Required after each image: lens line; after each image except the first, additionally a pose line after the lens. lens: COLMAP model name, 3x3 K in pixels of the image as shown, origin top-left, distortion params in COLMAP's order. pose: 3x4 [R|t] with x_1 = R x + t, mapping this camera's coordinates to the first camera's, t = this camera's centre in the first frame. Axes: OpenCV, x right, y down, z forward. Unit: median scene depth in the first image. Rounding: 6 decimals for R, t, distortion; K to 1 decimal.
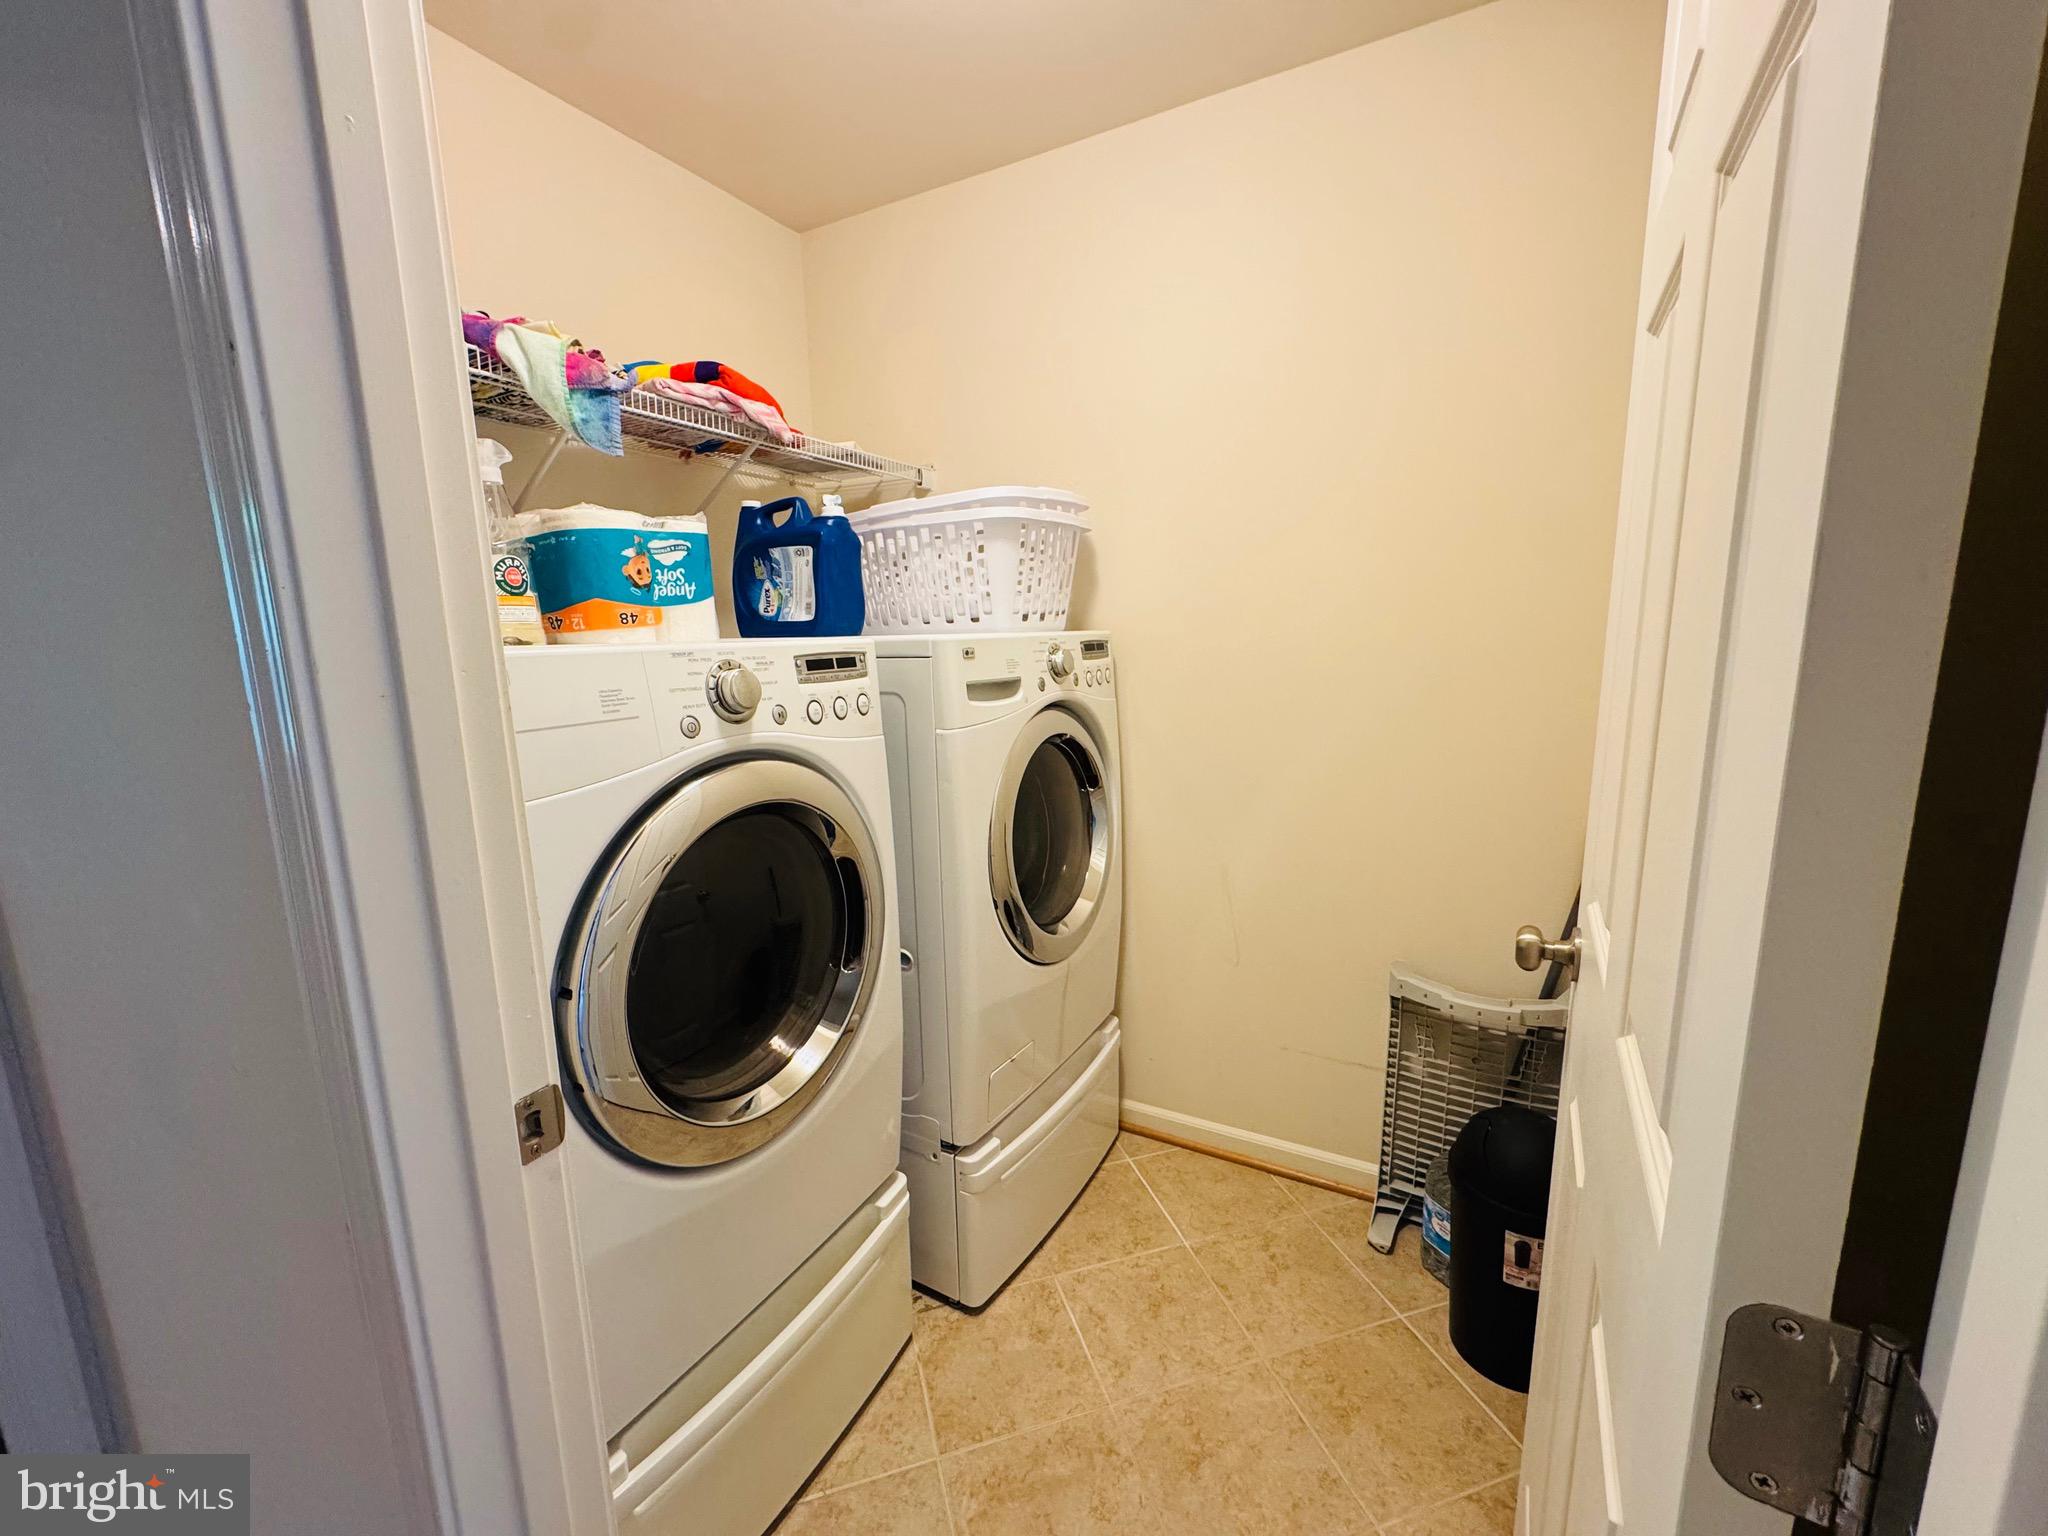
lens RADIAL K [[821.4, 0, 1023.2], [0, 821.4, 772.4], [0, 0, 1]] dist [-0.004524, -0.000309]
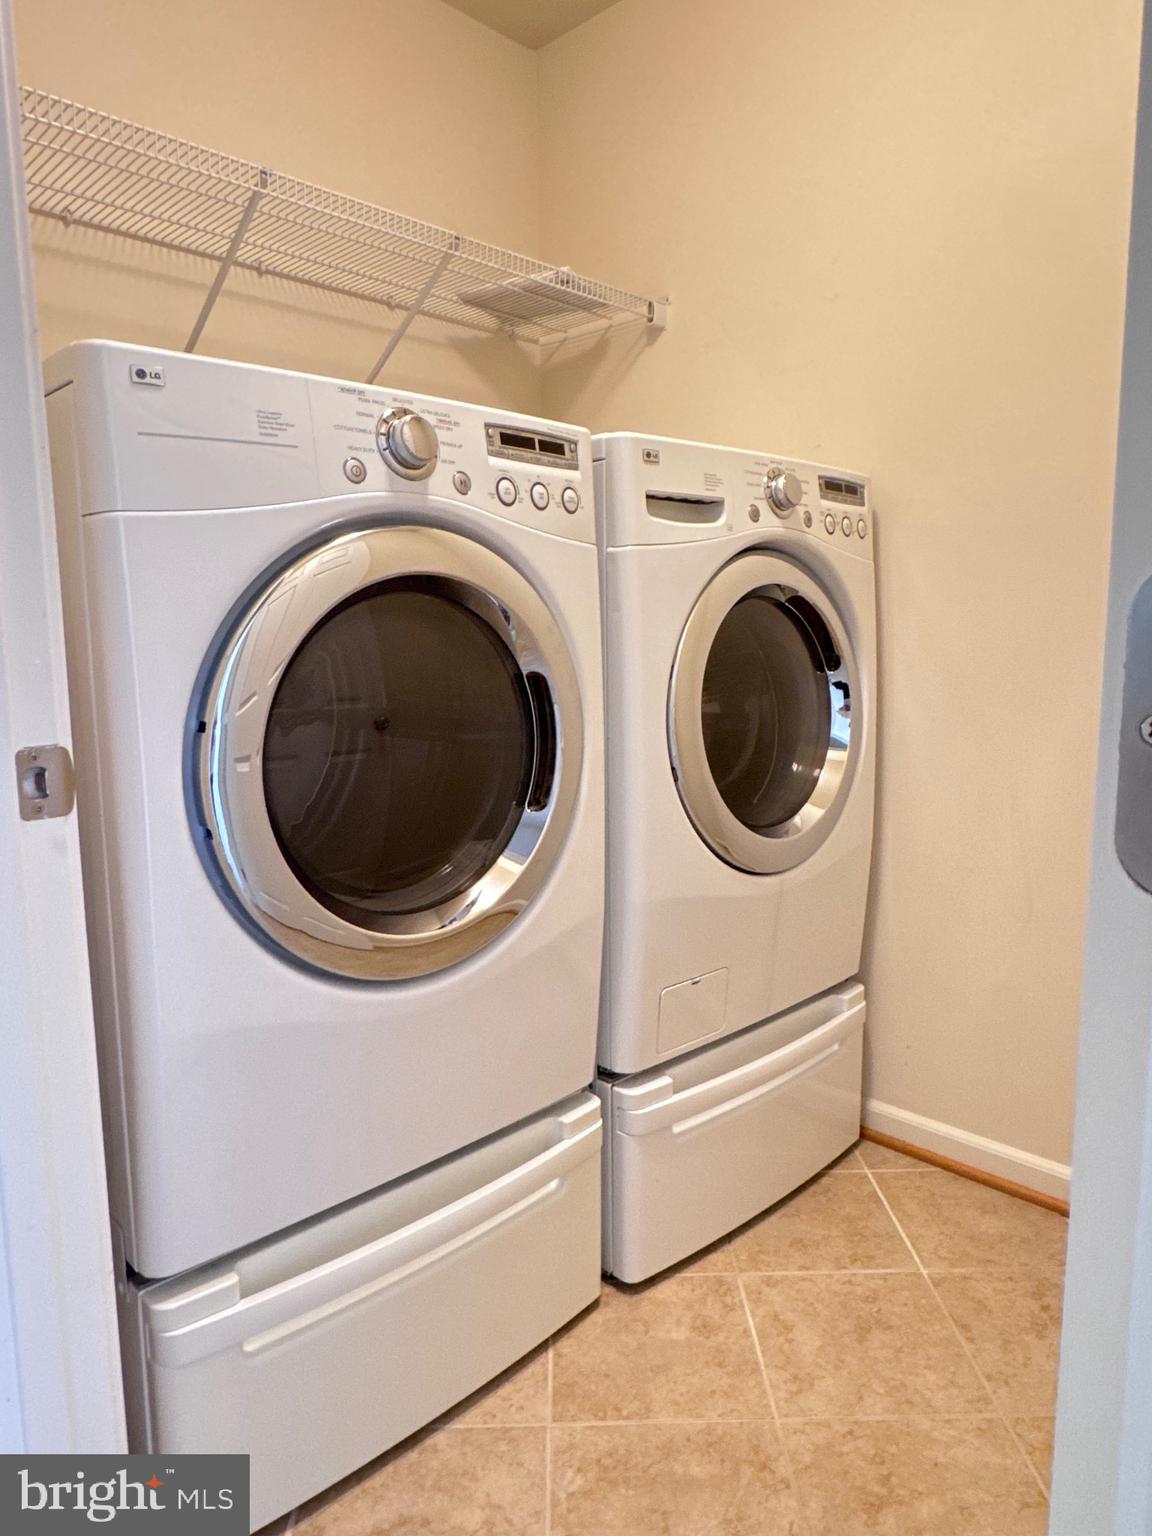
lens RADIAL K [[1004.2, 0, 576.7], [0, 1004.2, 768.4], [0, 0, 1]] dist [-0.008514, 0.005697]
pose [[0.961137, 0.048934, -0.271699, 0.136249], [-0.056553, 0.998194, -0.020279, 0.173014], [0.270216, 0.034856, 0.962169, 0.021874]]
